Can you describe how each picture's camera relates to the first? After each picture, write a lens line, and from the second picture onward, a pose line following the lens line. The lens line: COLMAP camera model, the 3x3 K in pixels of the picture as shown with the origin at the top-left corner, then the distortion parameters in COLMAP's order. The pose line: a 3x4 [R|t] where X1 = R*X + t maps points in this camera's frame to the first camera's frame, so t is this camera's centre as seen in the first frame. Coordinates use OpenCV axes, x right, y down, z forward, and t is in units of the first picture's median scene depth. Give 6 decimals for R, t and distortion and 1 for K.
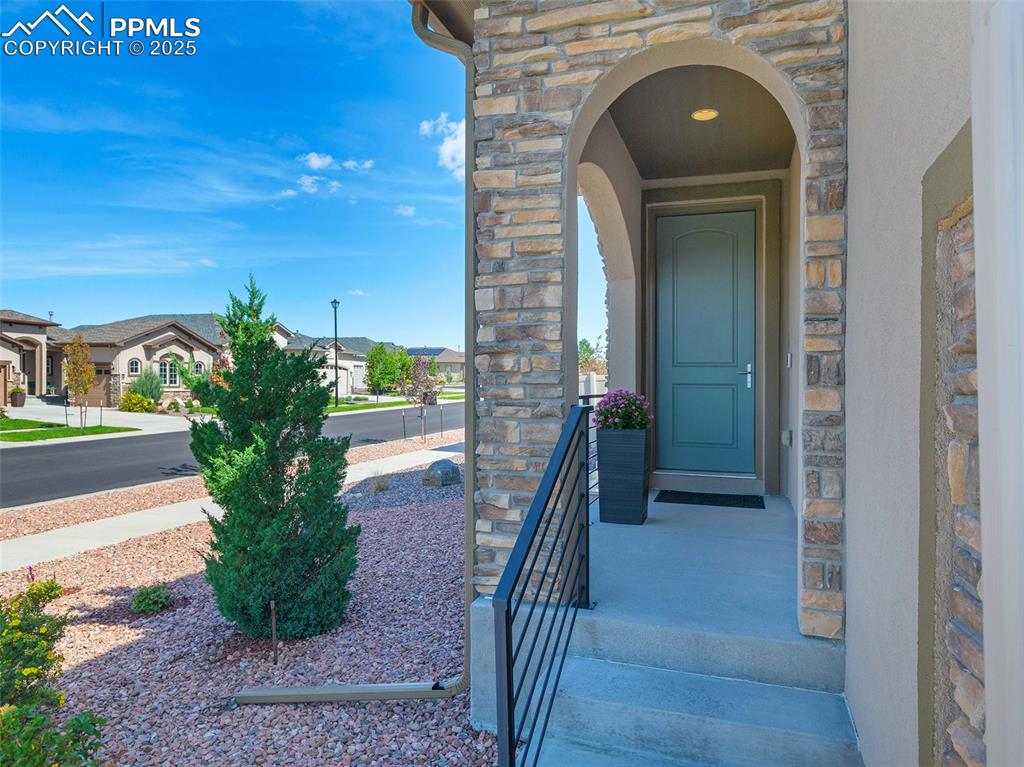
lens RADIAL K [[723.3, 0, 512.8], [0, 723.3, 381.0], [0, 0, 1]] dist [0.012345, 0.001473]
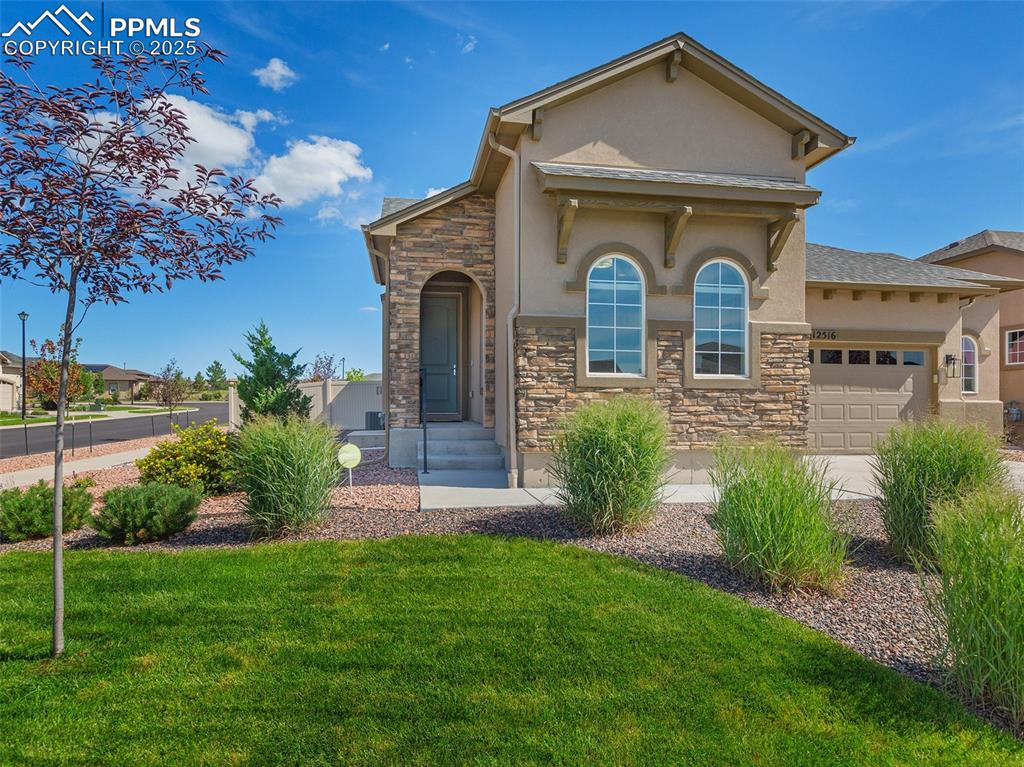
lens RADIAL K [[545.6, 0, 512.5], [0, 545.6, 385.0], [0, 0, 1]] dist [0.000175, 0.000025]
pose [[0.890580, 0.001086, 0.454825, -0.694054], [0.002581, 0.999969, -0.007442, 0.129855], [-0.454819, 0.007802, 0.890550, -1.450803]]
